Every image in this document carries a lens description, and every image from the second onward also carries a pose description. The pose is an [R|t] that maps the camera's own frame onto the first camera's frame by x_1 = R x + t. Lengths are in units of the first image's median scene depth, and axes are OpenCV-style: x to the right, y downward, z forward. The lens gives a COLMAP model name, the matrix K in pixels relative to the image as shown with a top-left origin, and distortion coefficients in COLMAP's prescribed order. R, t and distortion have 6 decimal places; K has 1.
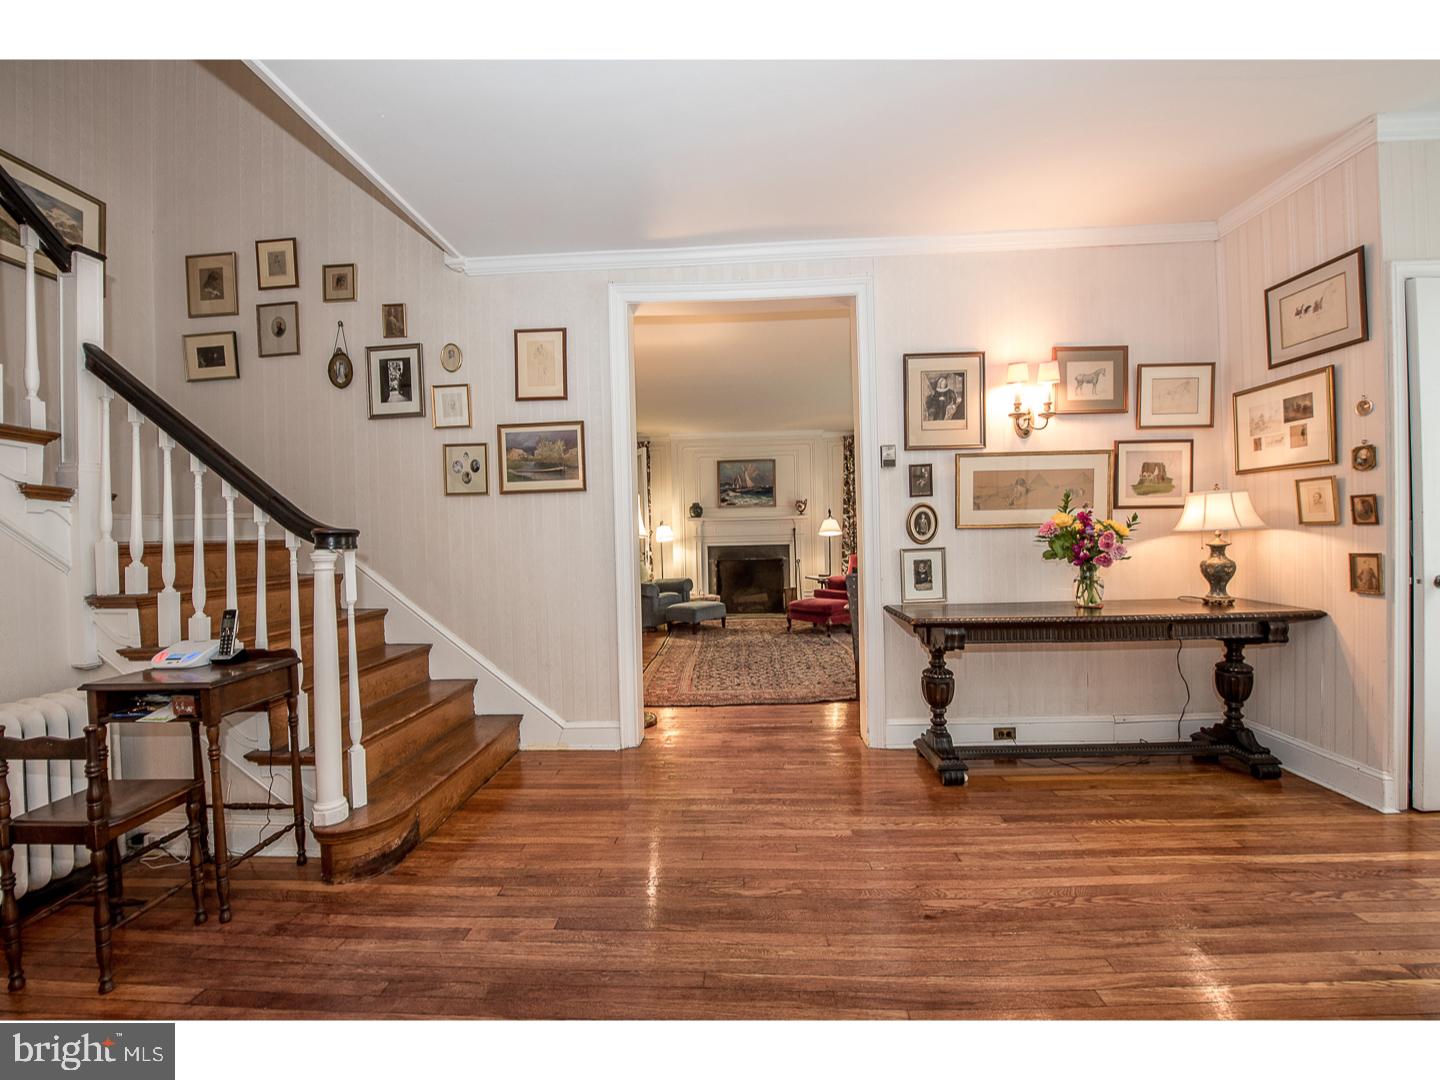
lens RADIAL K [[571.6, 0, 721.7], [0, 571.6, 543.9], [0, 0, 1]] dist [-0.013772, -0.003645]
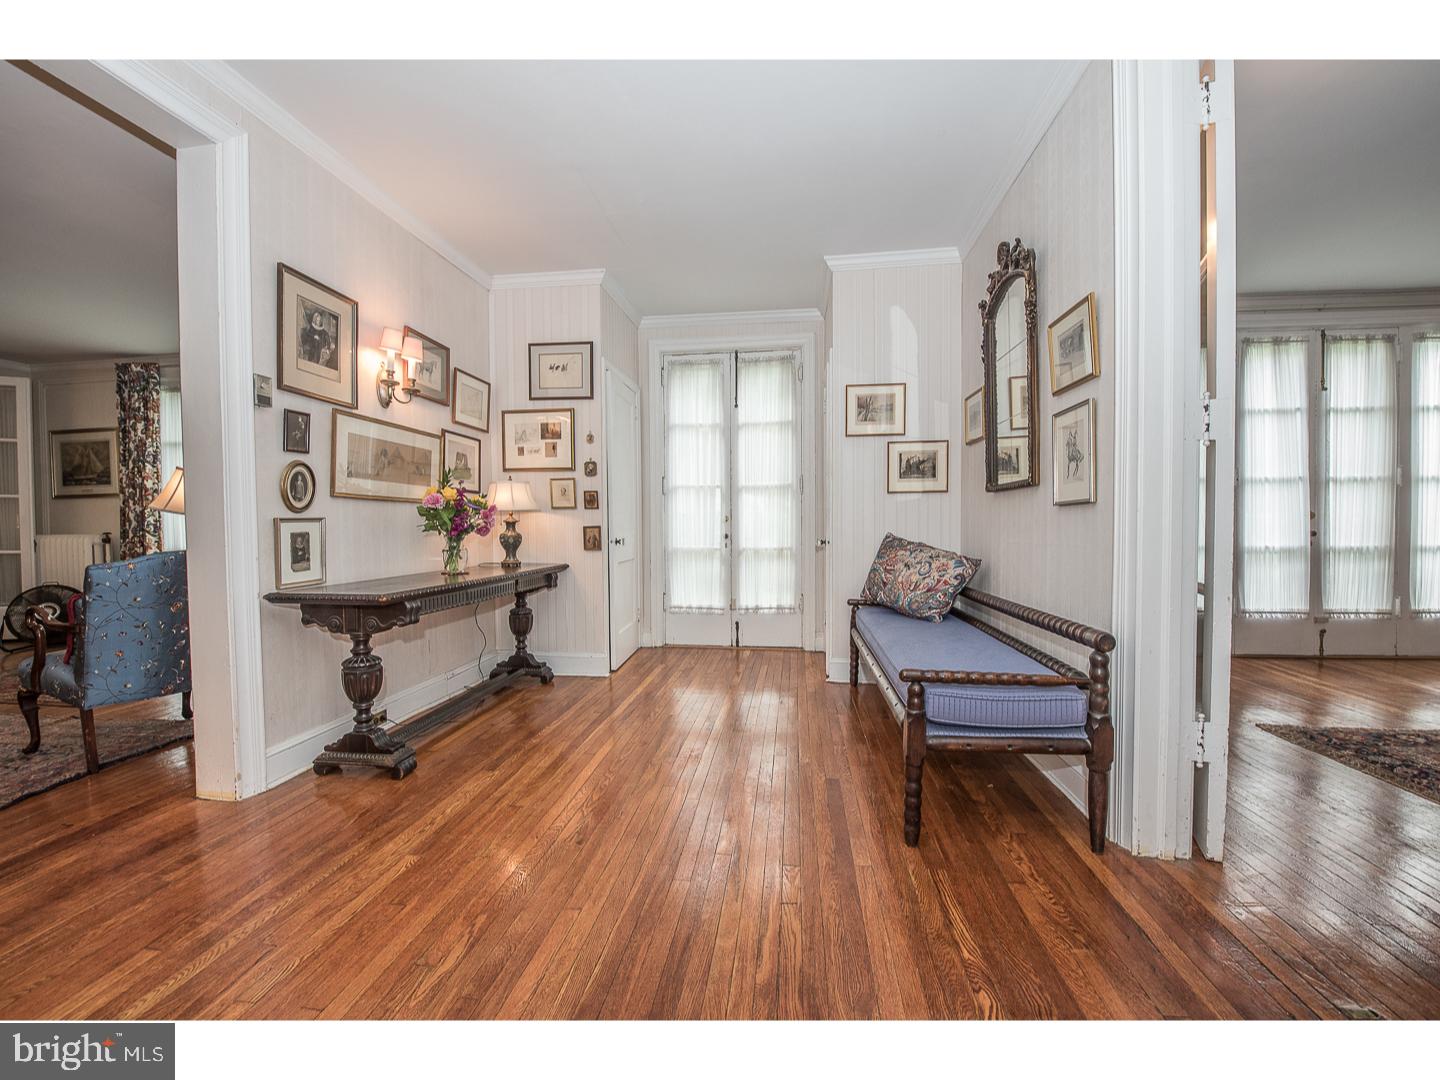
lens RADIAL K [[571.6, 0, 721.7], [0, 571.6, 543.9], [0, 0, 1]] dist [-0.013772, -0.003645]
pose [[0.075029, -0.007167, 0.997156, -0.396881], [0.020903, 0.999766, 0.005612, 0.052537], [-0.996962, 0.020422, 0.075162, 0.367578]]
